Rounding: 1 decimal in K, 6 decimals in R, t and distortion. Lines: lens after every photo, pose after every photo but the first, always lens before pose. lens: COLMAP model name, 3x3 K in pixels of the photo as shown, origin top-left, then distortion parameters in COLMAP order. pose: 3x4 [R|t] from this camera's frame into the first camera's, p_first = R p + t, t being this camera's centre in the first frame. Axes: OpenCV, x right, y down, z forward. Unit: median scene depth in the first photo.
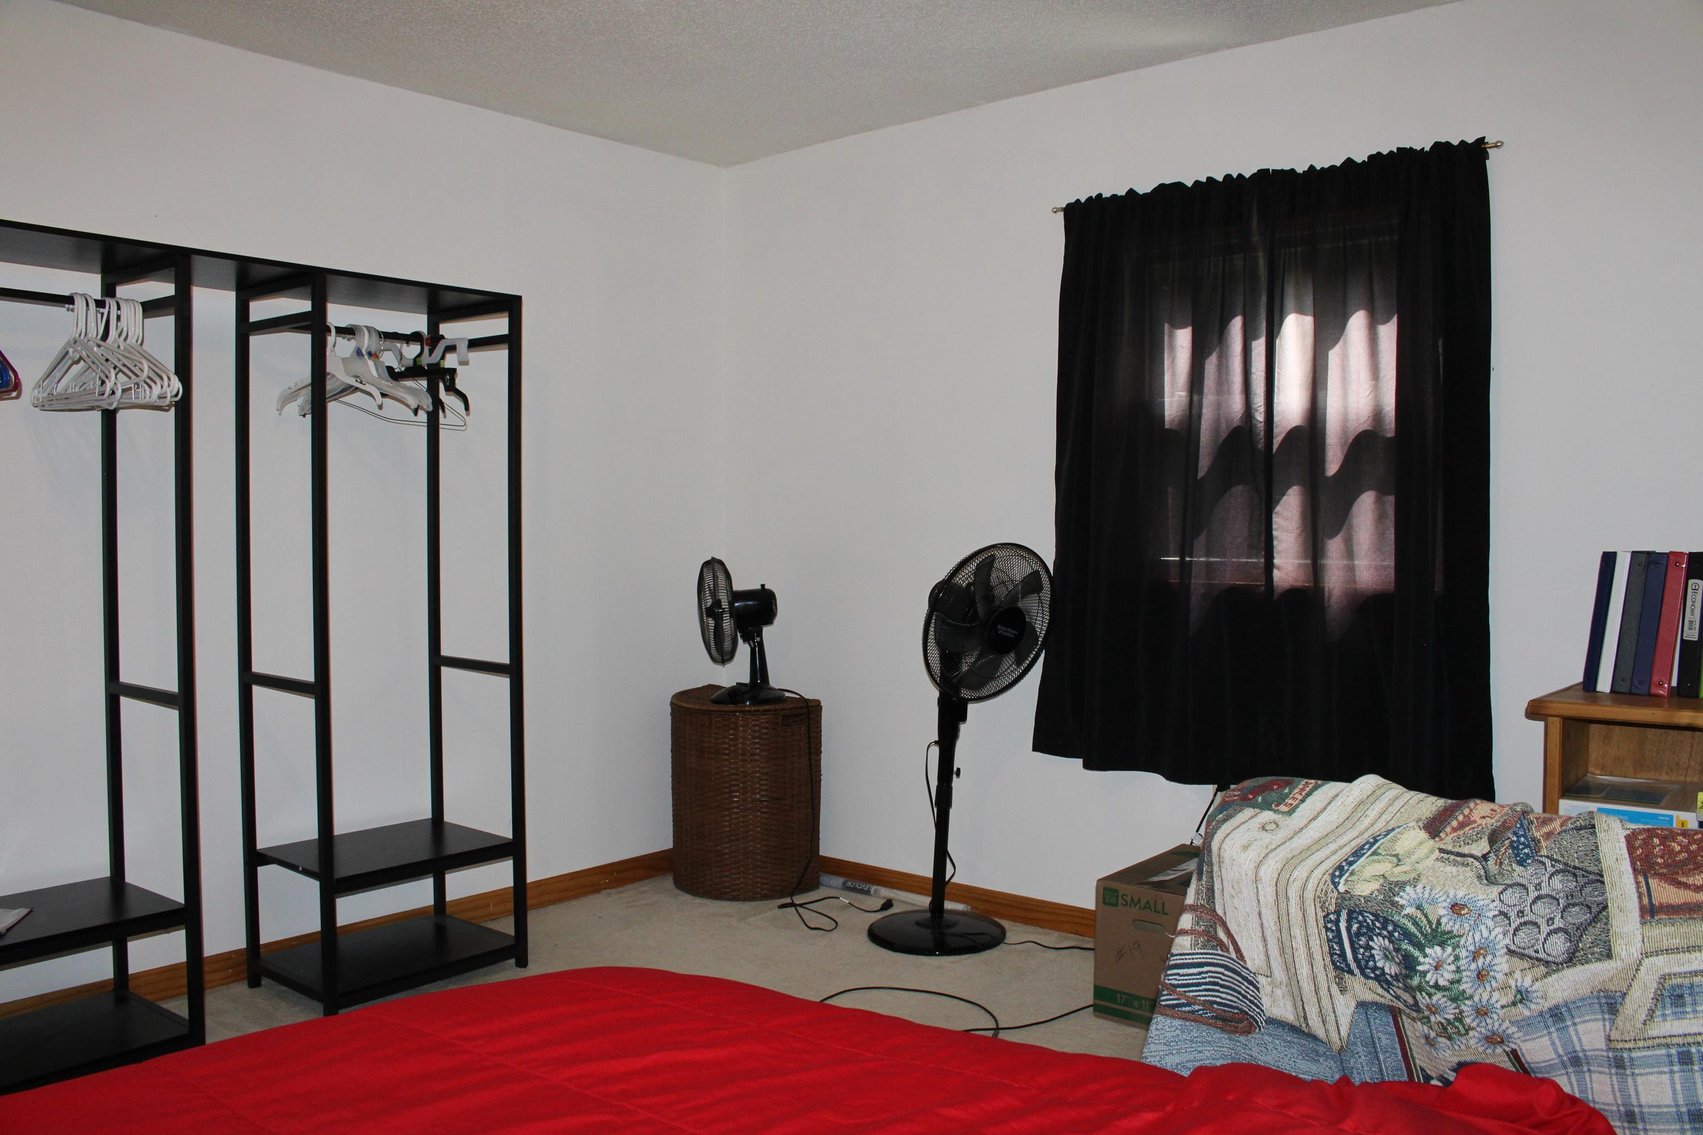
lens RADIAL K [[1401.6, 0, 851.5], [0, 1401.6, 567.5], [0, 0, 1]] dist [-0.168495, 0.143915]
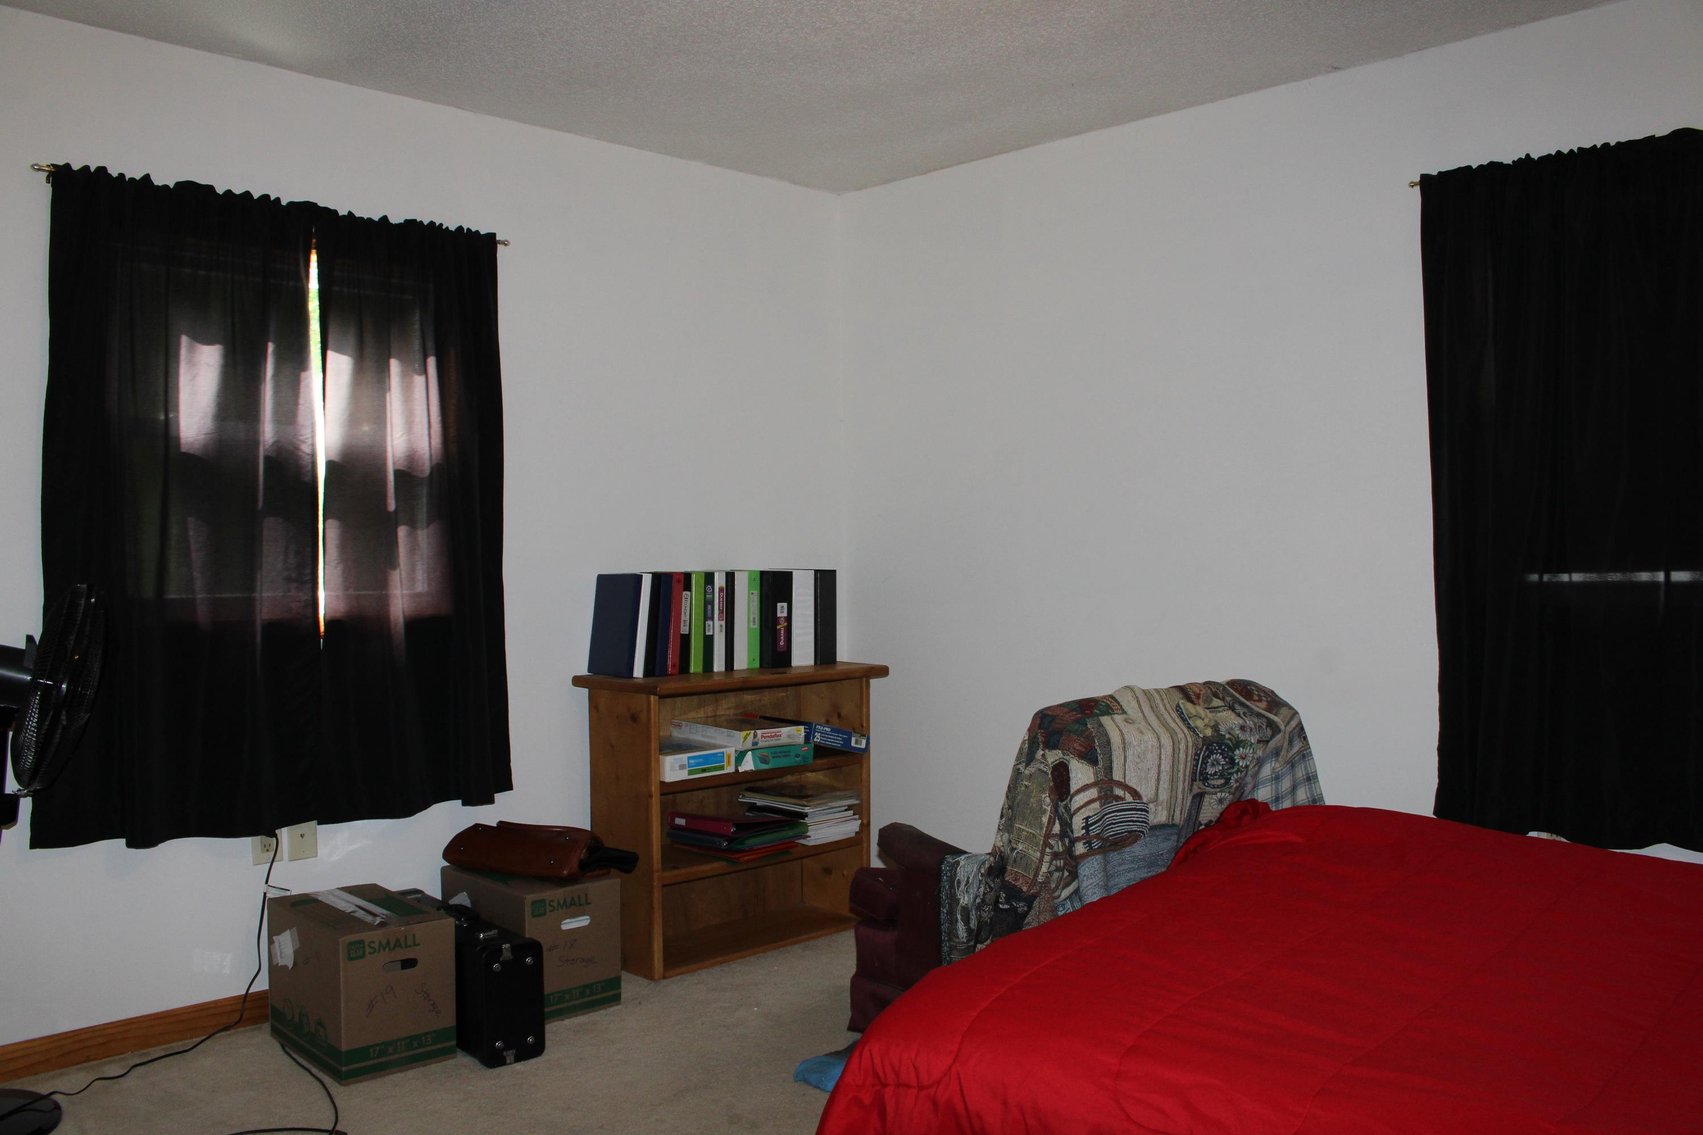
lens RADIAL K [[1401.6, 0, 851.5], [0, 1401.6, 567.5], [0, 0, 1]] dist [-0.168495, 0.143915]
pose [[0.094817, -0.007761, 0.995464, -0.670986], [0.042602, 0.999085, 0.003731, -0.011330], [-0.994583, 0.042055, 0.095061, 0.537321]]
